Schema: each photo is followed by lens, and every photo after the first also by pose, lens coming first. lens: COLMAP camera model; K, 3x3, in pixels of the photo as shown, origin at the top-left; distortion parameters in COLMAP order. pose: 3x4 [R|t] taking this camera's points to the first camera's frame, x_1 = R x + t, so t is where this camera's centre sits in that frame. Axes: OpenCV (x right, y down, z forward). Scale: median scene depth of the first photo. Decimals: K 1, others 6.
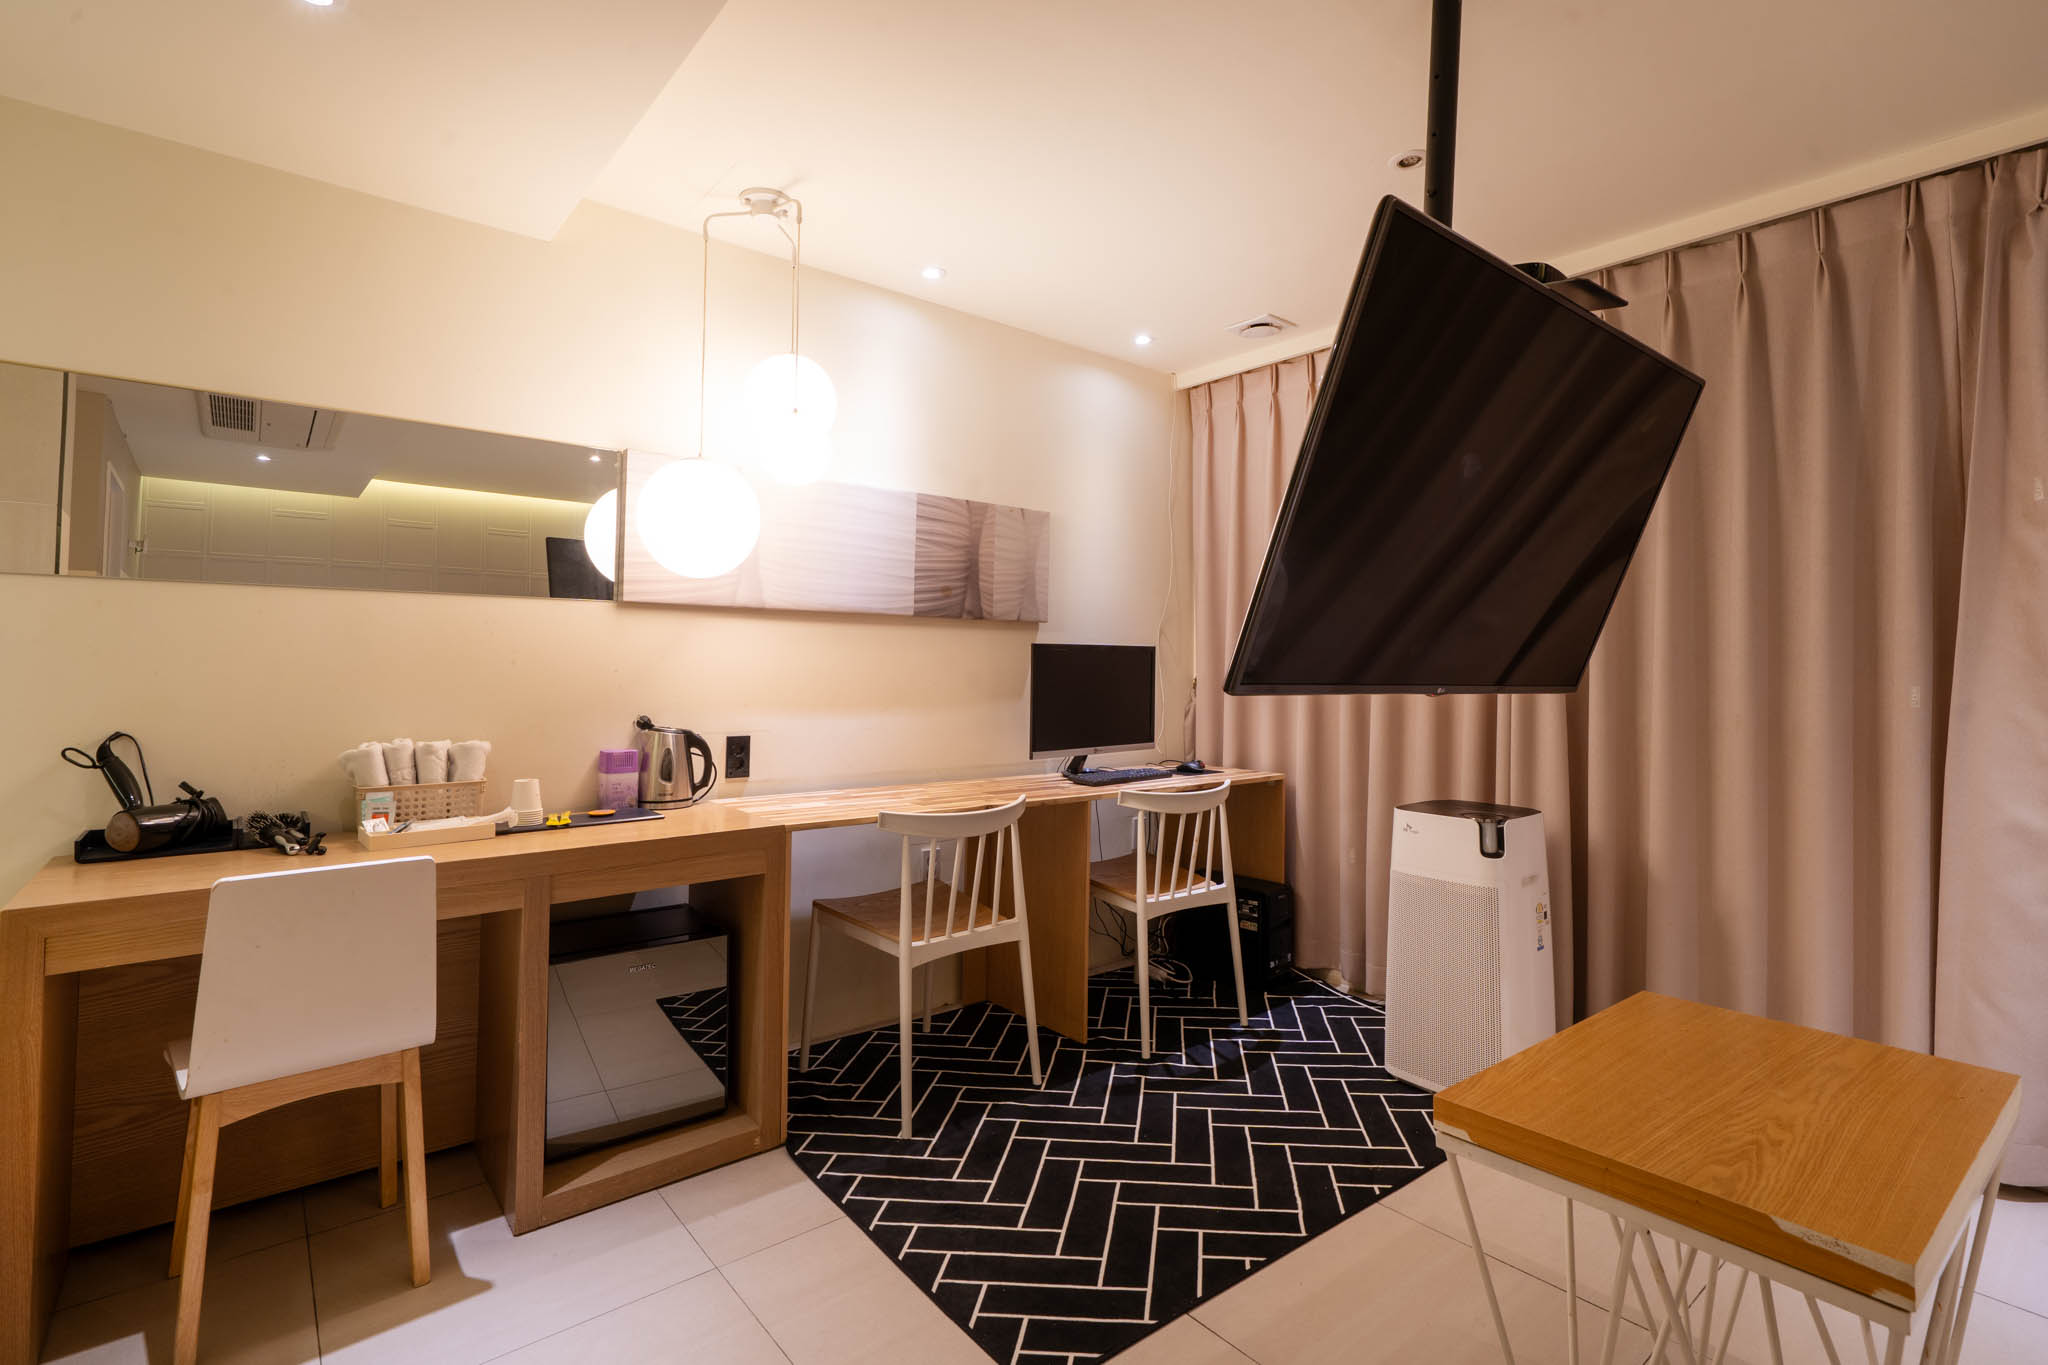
lens RADIAL K [[958.4, 0, 1024.0], [0, 958.4, 682.5], [0, 0, 1]] dist [0.002925, 0.000538]
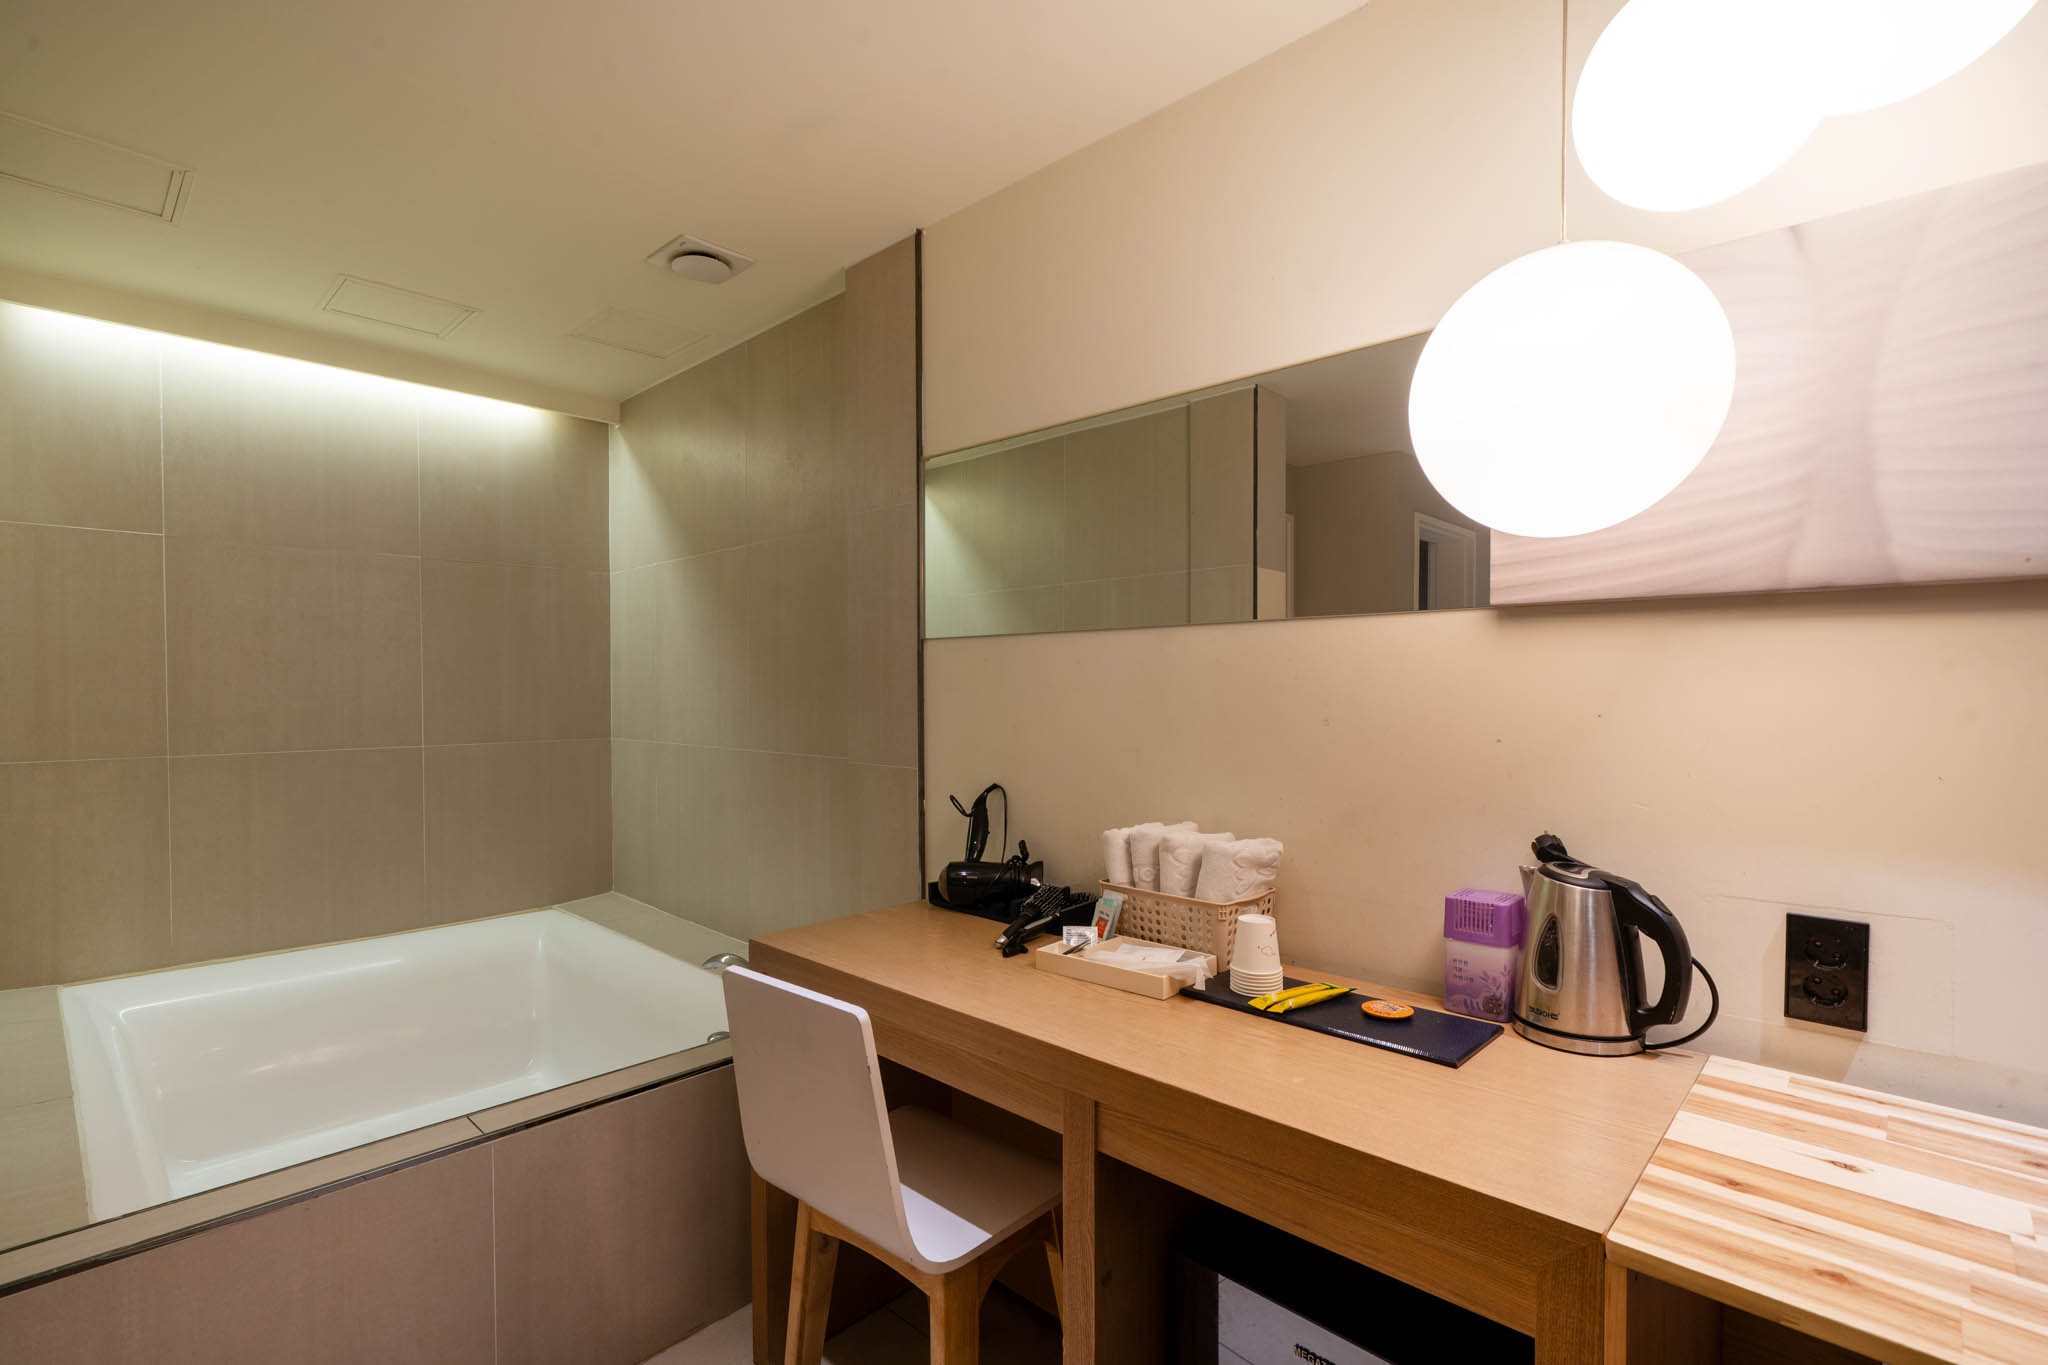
lens RADIAL K [[958.4, 0, 1024.0], [0, 958.4, 682.5], [0, 0, 1]] dist [0.002925, 0.000538]
pose [[0.117647, -0.015637, -0.992932, 0.059474], [-0.016840, 0.999701, -0.017739, -0.030483], [0.992913, 0.018808, 0.117349, 0.697883]]
